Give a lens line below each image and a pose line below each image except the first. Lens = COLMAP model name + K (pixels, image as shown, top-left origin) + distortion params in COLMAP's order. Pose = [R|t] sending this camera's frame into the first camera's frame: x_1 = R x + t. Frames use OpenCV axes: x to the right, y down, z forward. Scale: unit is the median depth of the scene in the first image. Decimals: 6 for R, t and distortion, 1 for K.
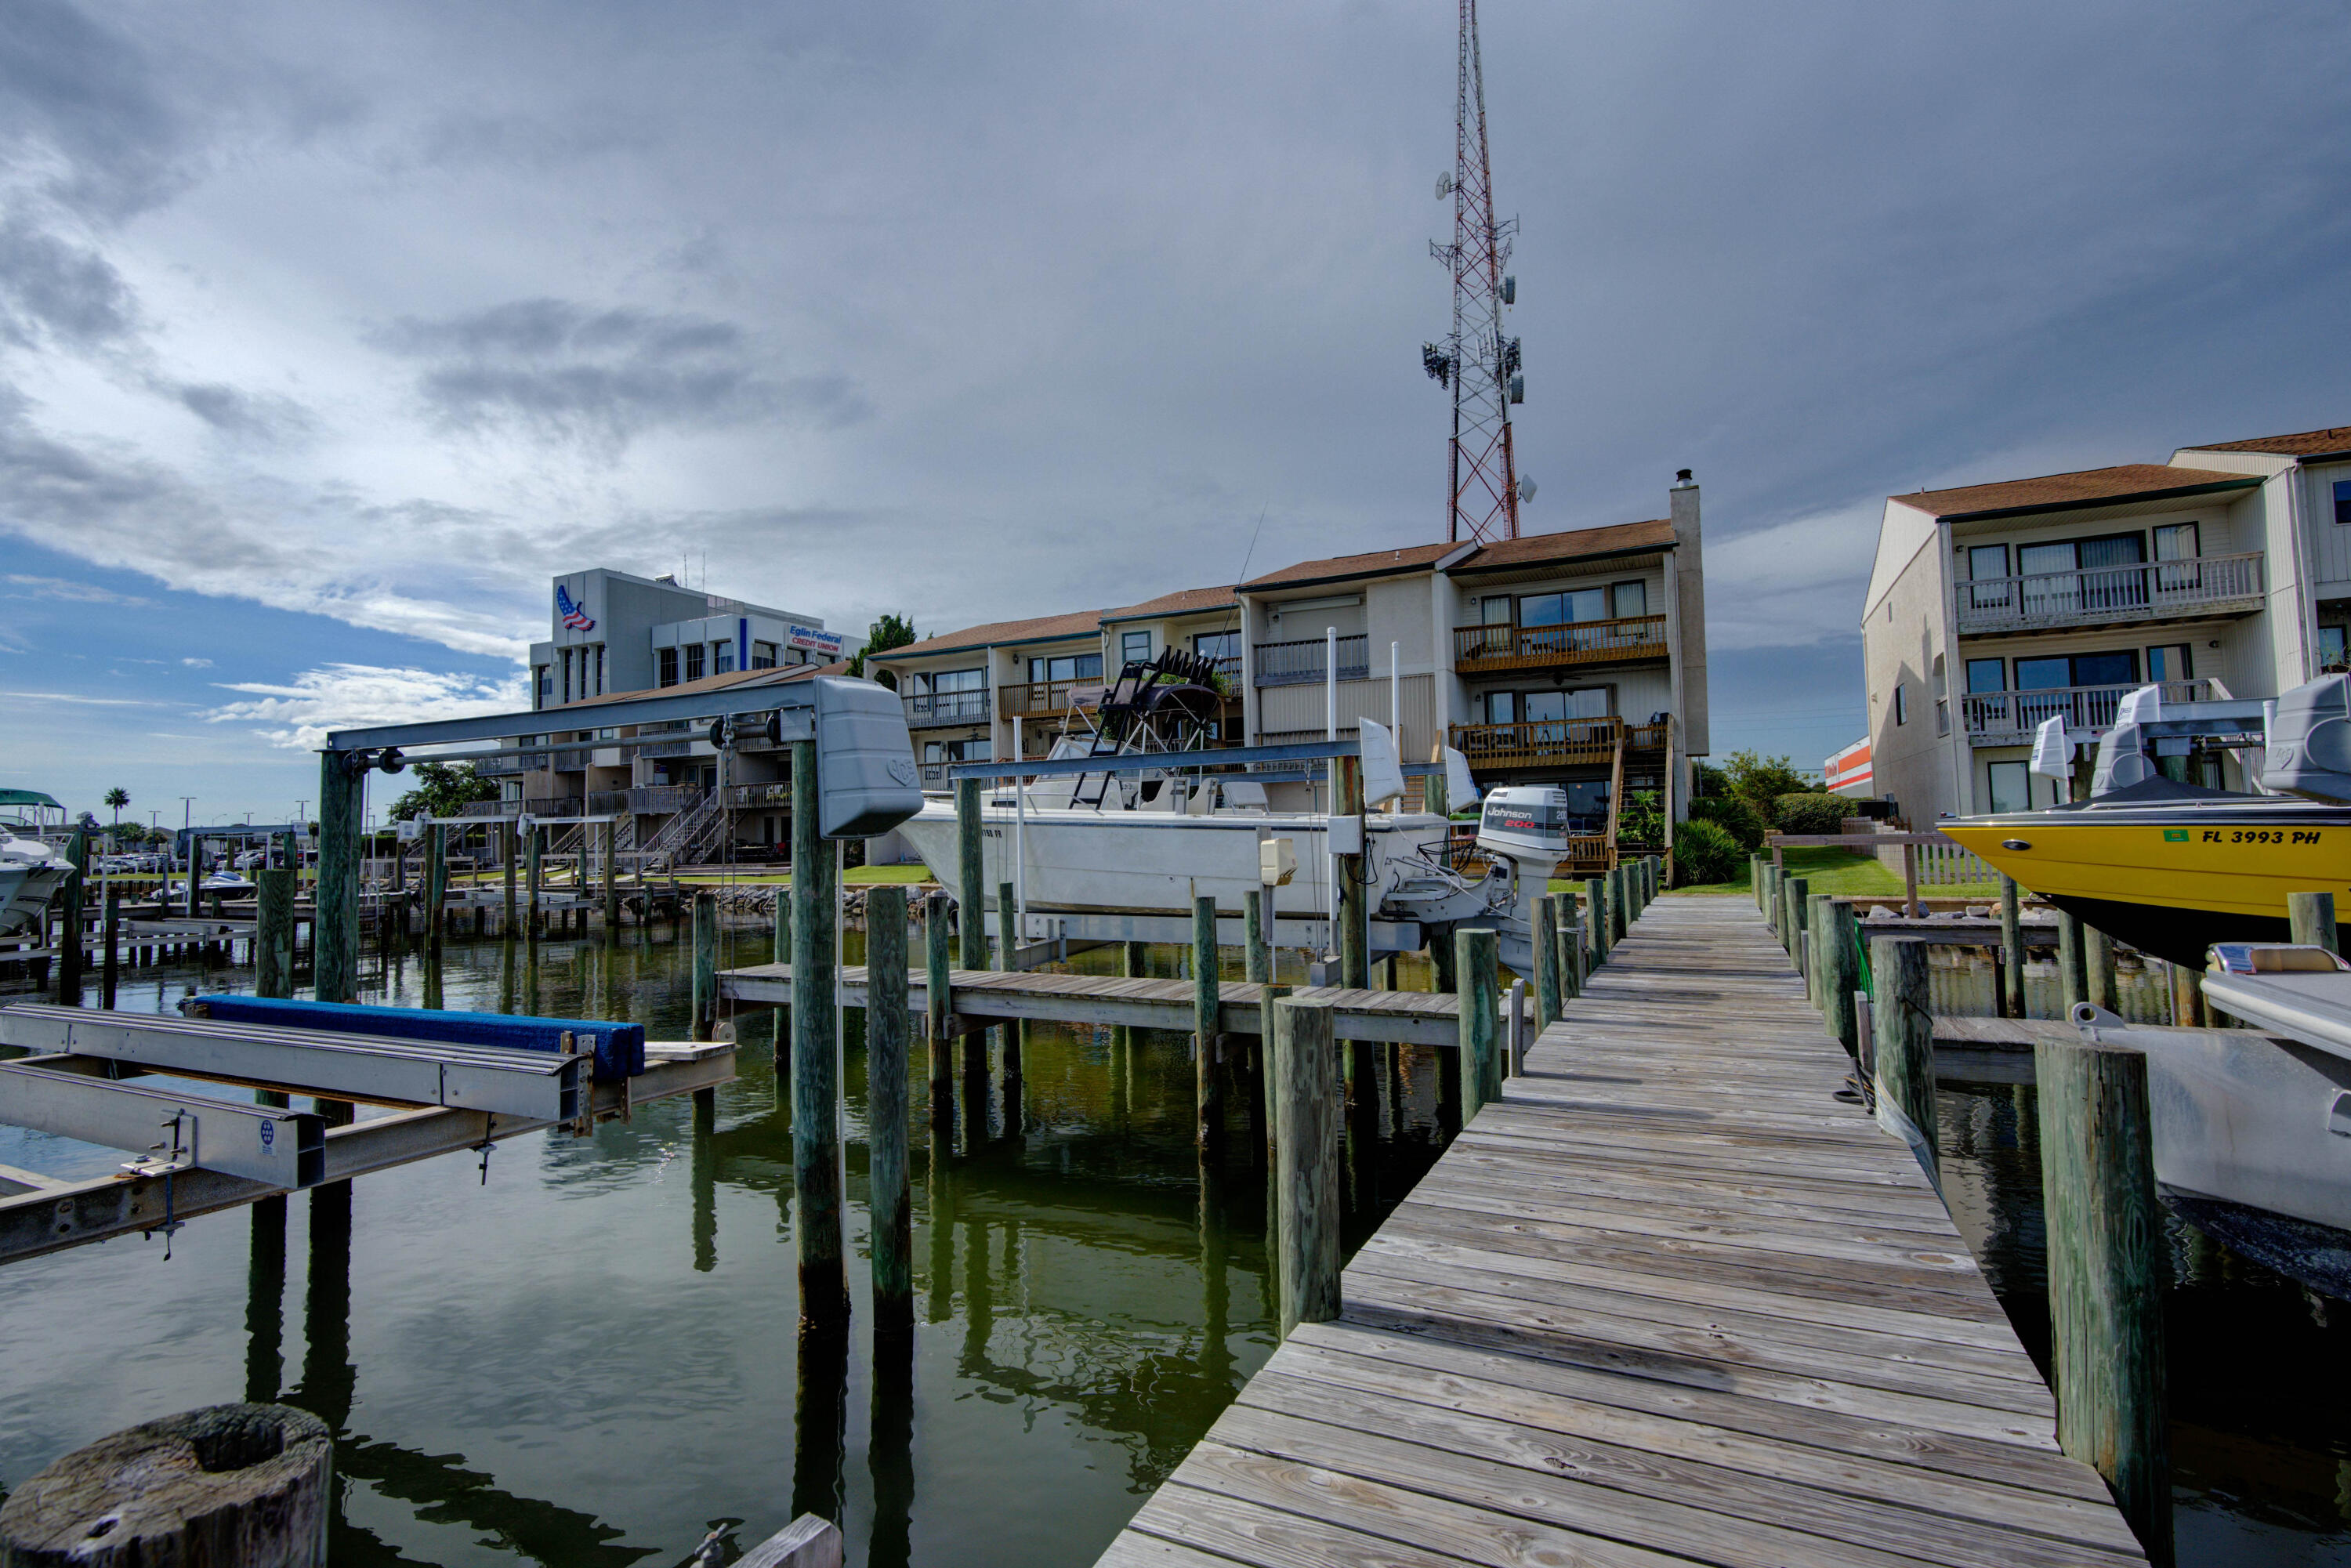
lens RADIAL K [[1091.8, 0, 1172.0], [0, 1091.8, 772.5], [0, 0, 1]] dist [0.012449, -0.012988]
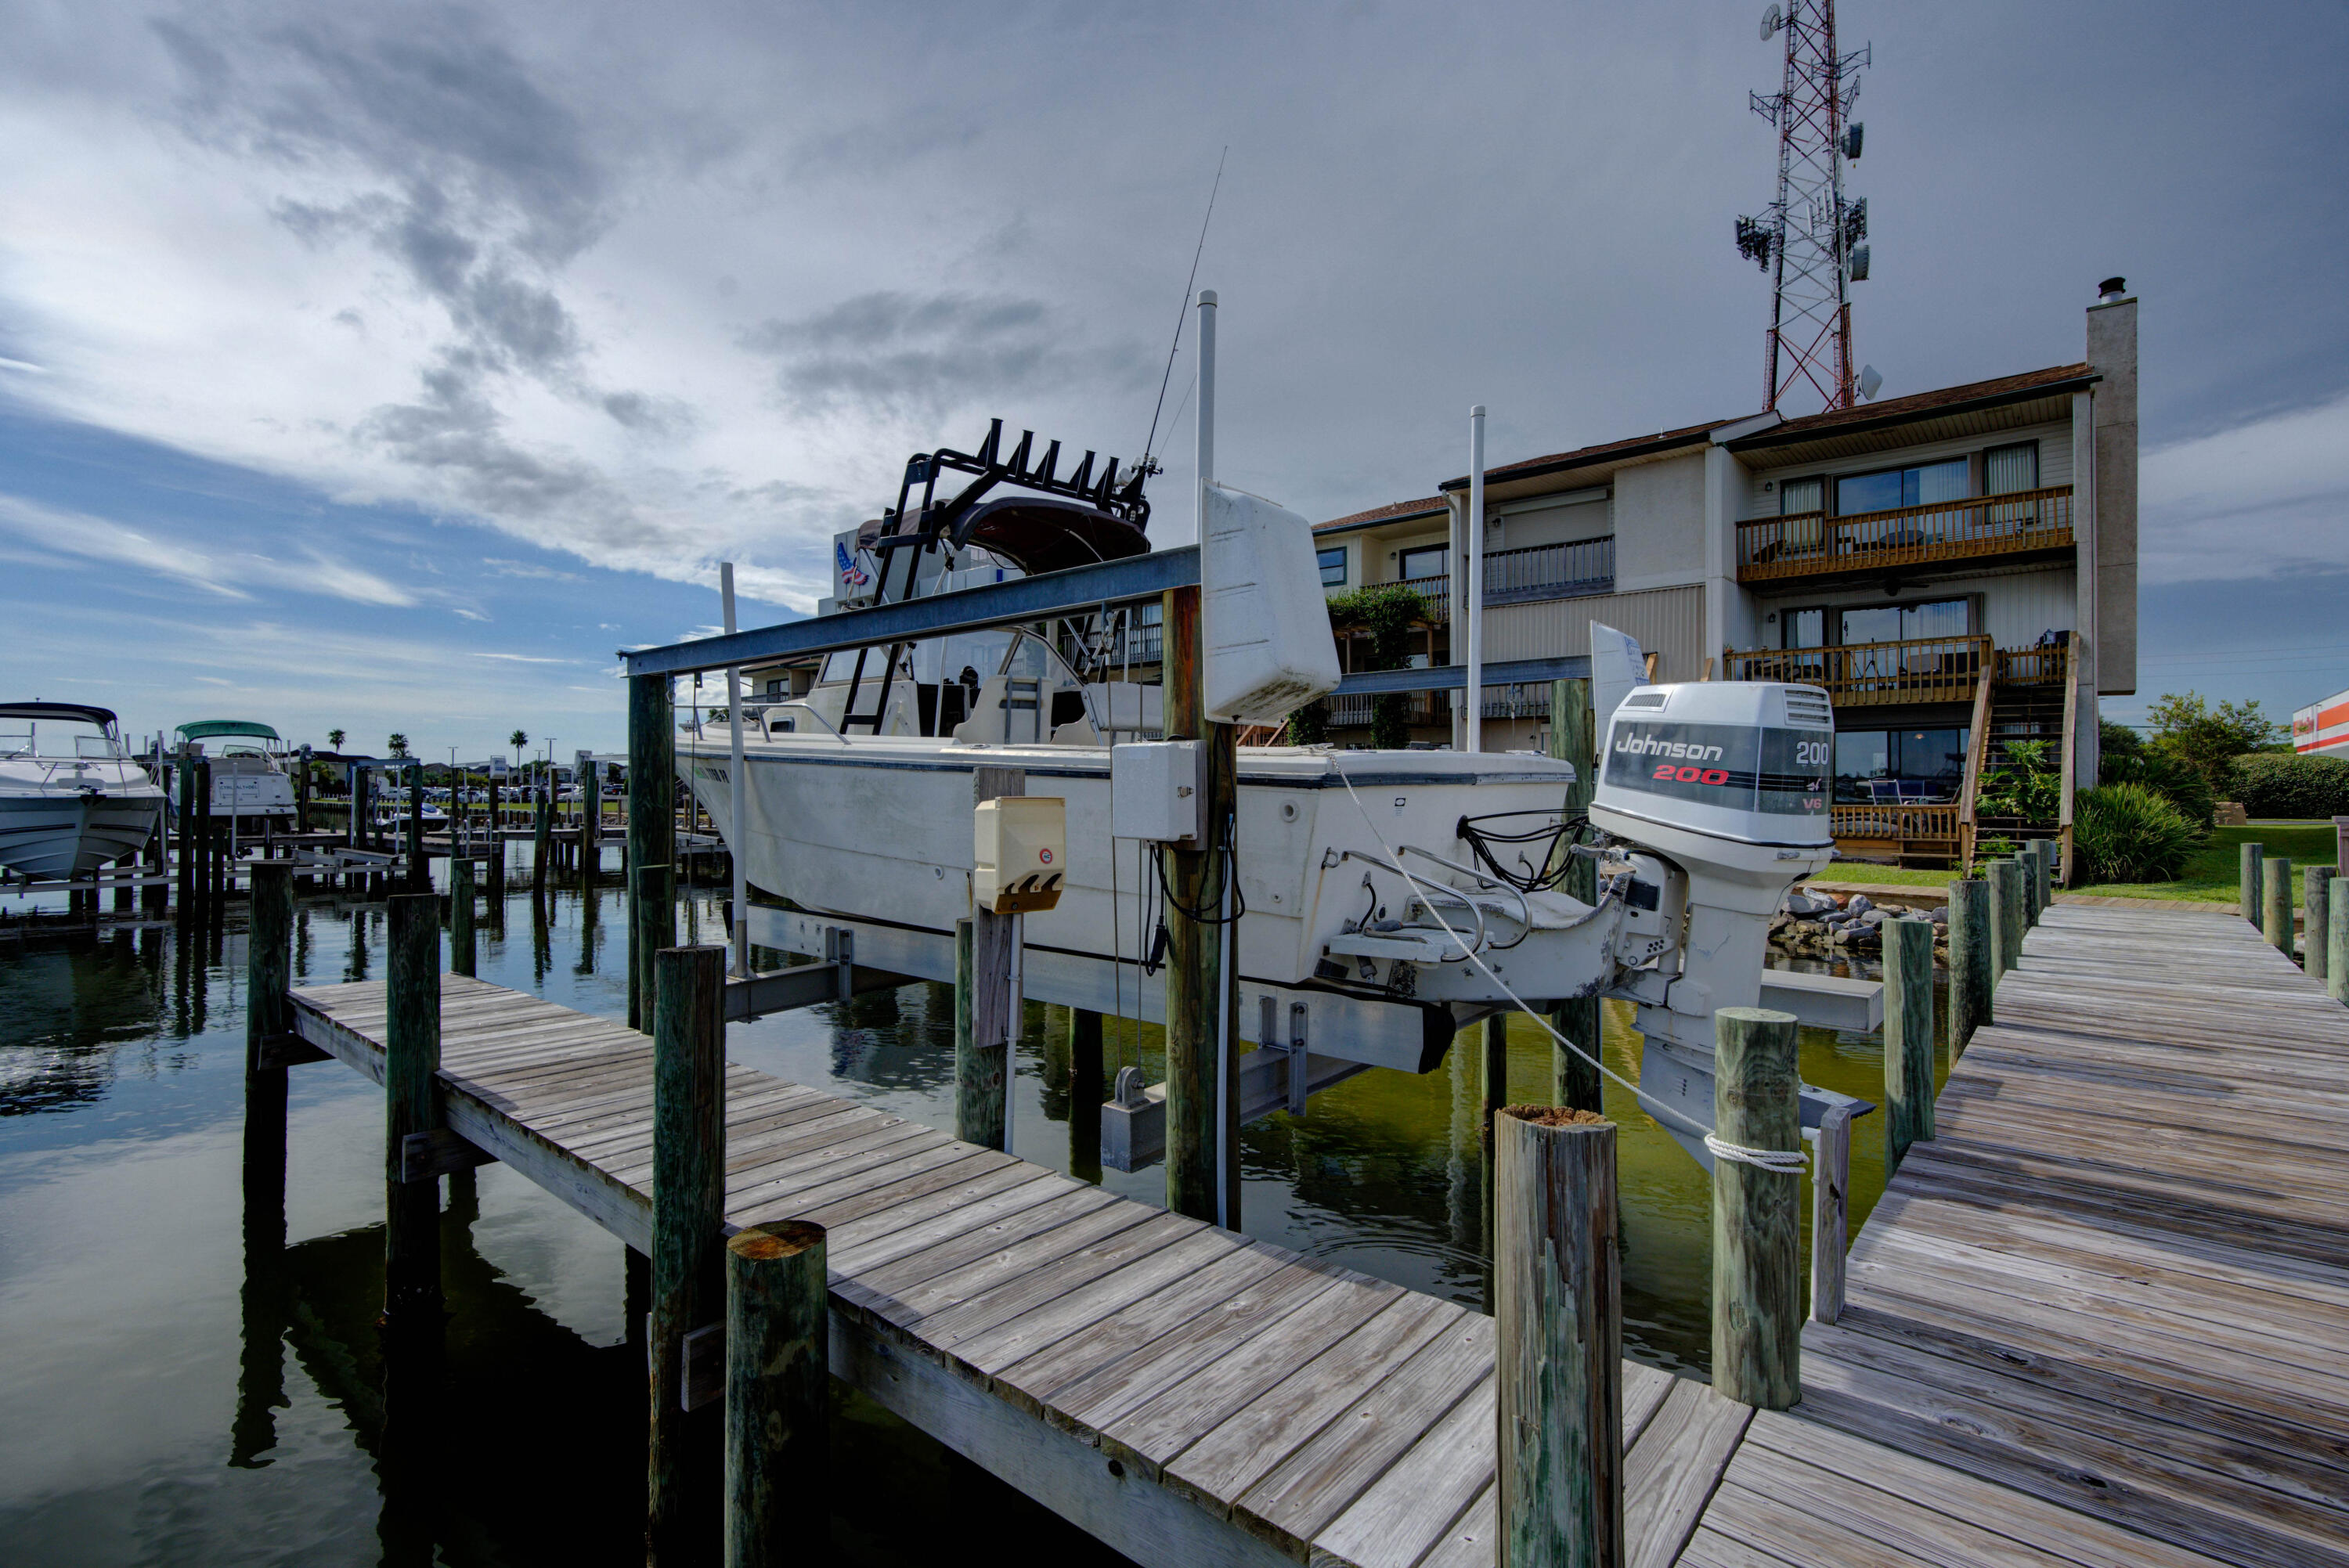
lens RADIAL K [[1092.2, 0, 1166.6], [0, 1092.2, 776.1], [0, 0, 1]] dist [0.001497, 0.002246]
pose [[0.968409, 0.019992, -0.248563, 0.021189], [-0.008445, 0.998838, 0.047438, 0.002793], [0.249223, -0.043840, 0.967453, 0.052400]]
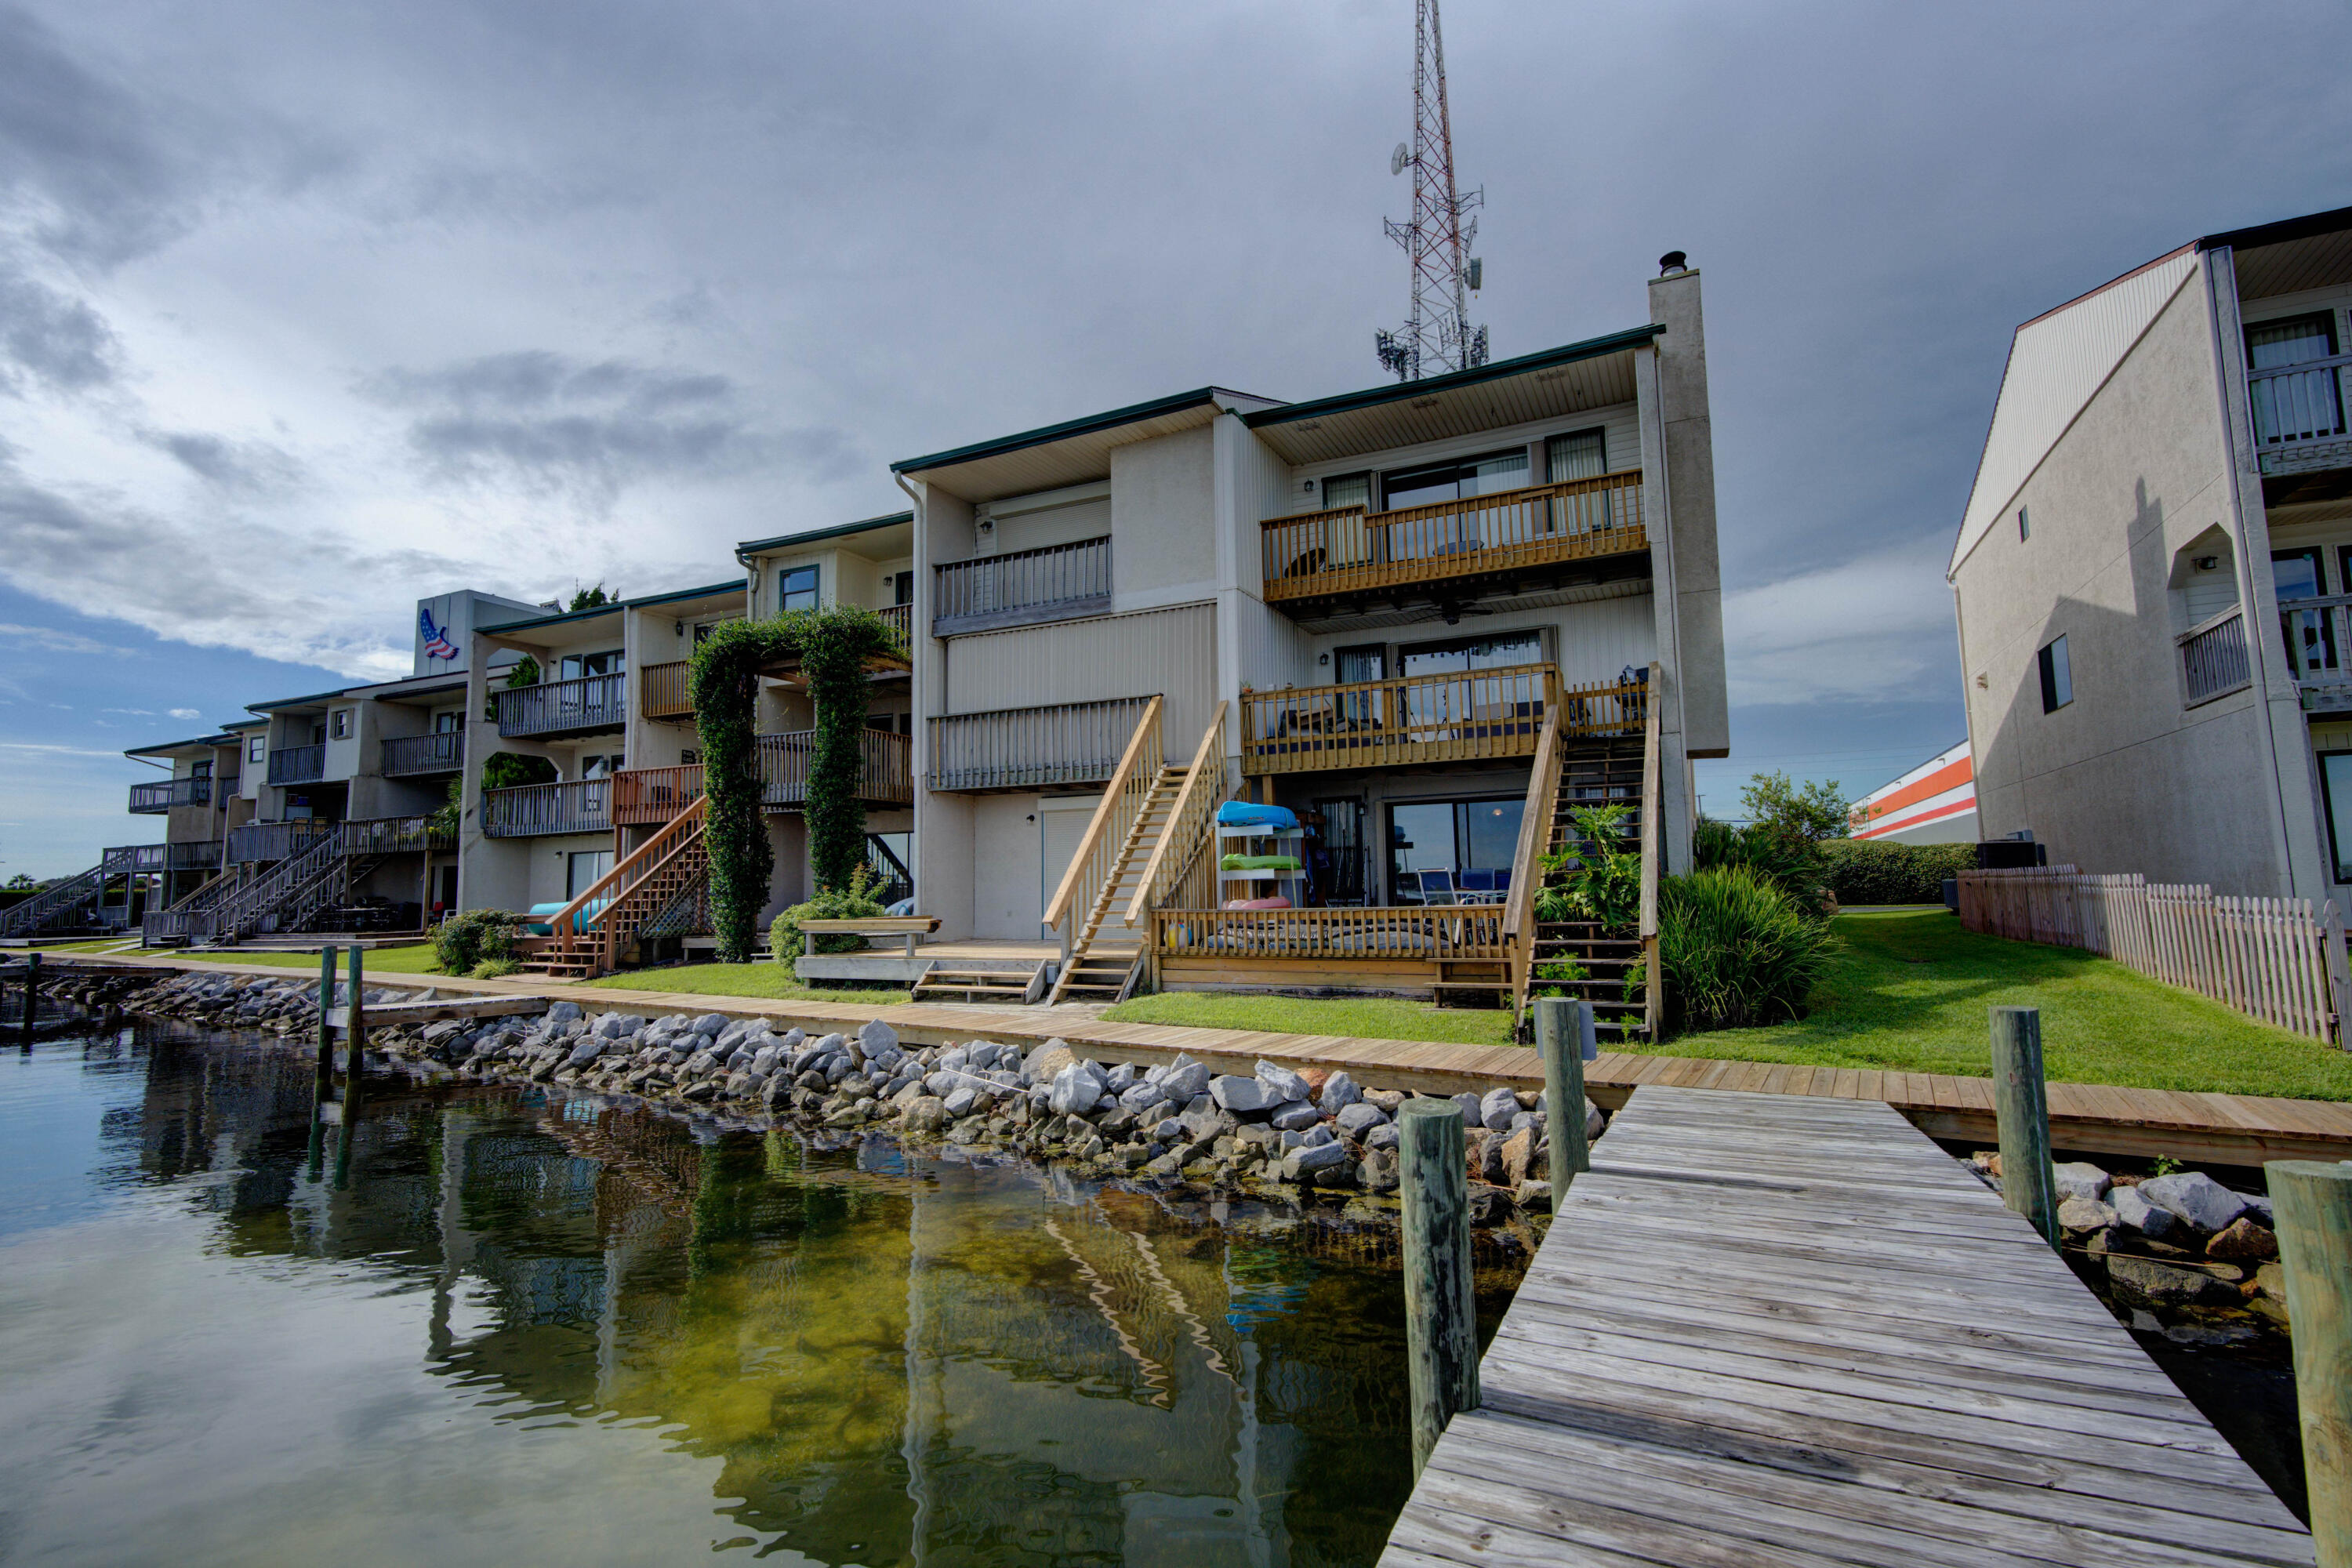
lens RADIAL K [[1093.7, 0, 1168.1], [0, 1093.7, 776.1], [0, 0, 1]] dist [0.001497, 0.002246]
pose [[0.999992, 0.003454, -0.001972, 0.064571], [-0.003543, 0.998876, -0.047257, 0.006822], [0.001806, 0.047264, 0.998881, 0.138212]]
